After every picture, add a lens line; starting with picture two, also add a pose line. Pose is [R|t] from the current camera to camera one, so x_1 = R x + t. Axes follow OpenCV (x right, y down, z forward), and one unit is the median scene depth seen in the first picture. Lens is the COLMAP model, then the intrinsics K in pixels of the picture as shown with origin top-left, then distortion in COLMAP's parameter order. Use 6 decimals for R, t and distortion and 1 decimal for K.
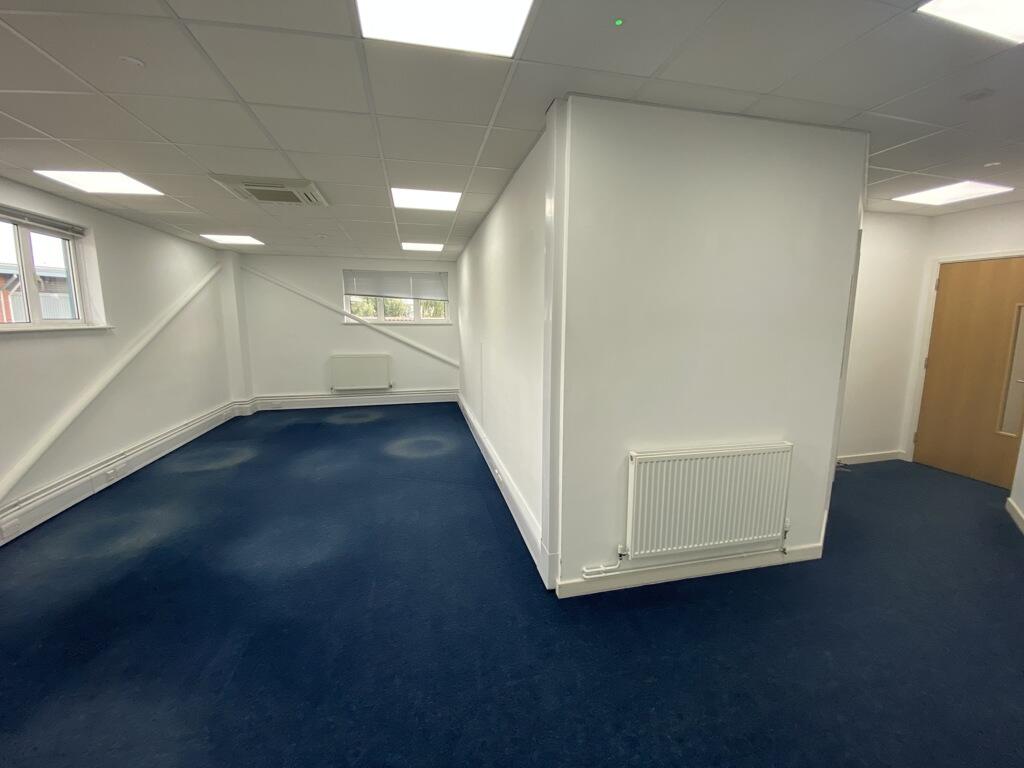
lens RADIAL K [[410.7, 0, 513.2], [0, 410.7, 386.2], [0, 0, 1]] dist [-0.024238, -0.000534]
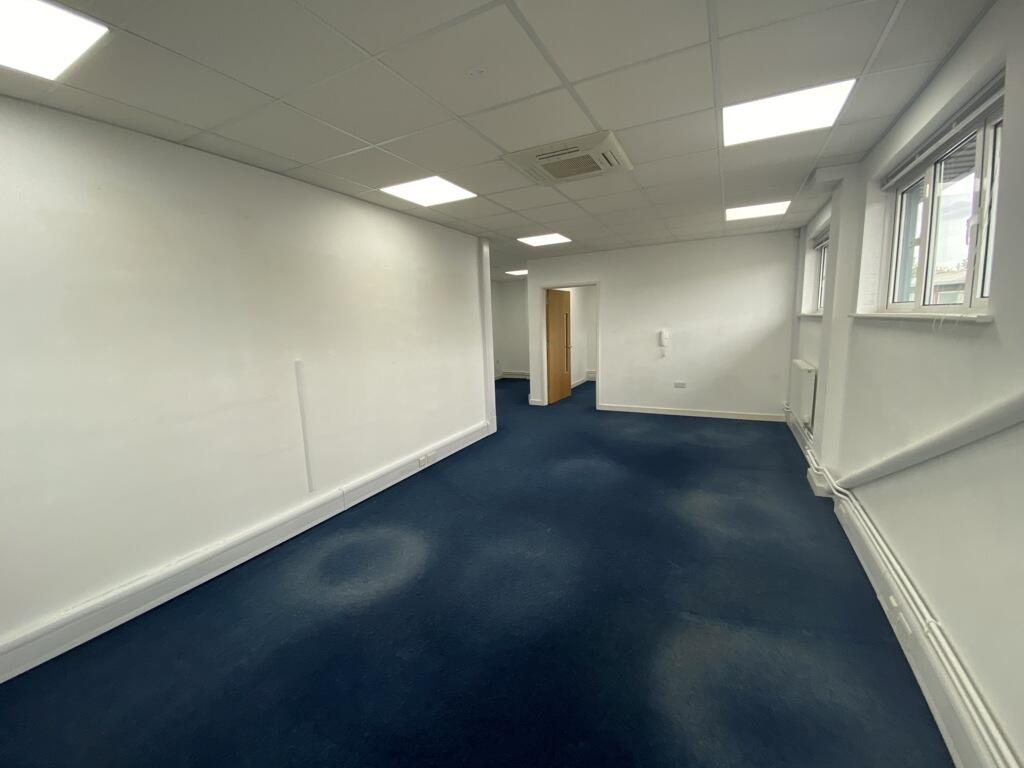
lens RADIAL K [[410.7, 0, 513.2], [0, 410.7, 386.2], [0, 0, 1]] dist [-0.024238, -0.000534]
pose [[-0.737853, -0.071685, 0.671144, -1.015453], [0.154490, 0.950011, 0.271316, -0.268883], [-0.657043, 0.303877, -0.689894, 1.653649]]
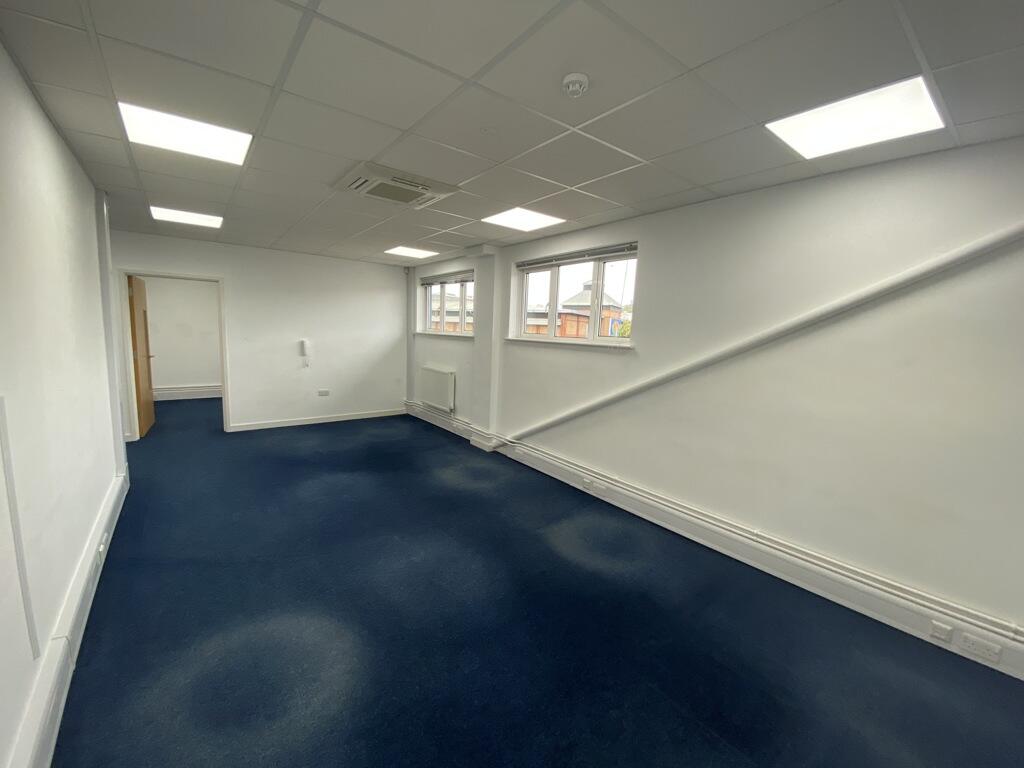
lens RADIAL K [[410.7, 0, 513.2], [0, 410.7, 386.2], [0, 0, 1]] dist [-0.024238, -0.000534]
pose [[-0.907811, 0.018999, -0.418950, -0.403615], [-0.110271, 0.953009, 0.282161, -0.320057], [0.404624, 0.302347, -0.863056, 1.863744]]
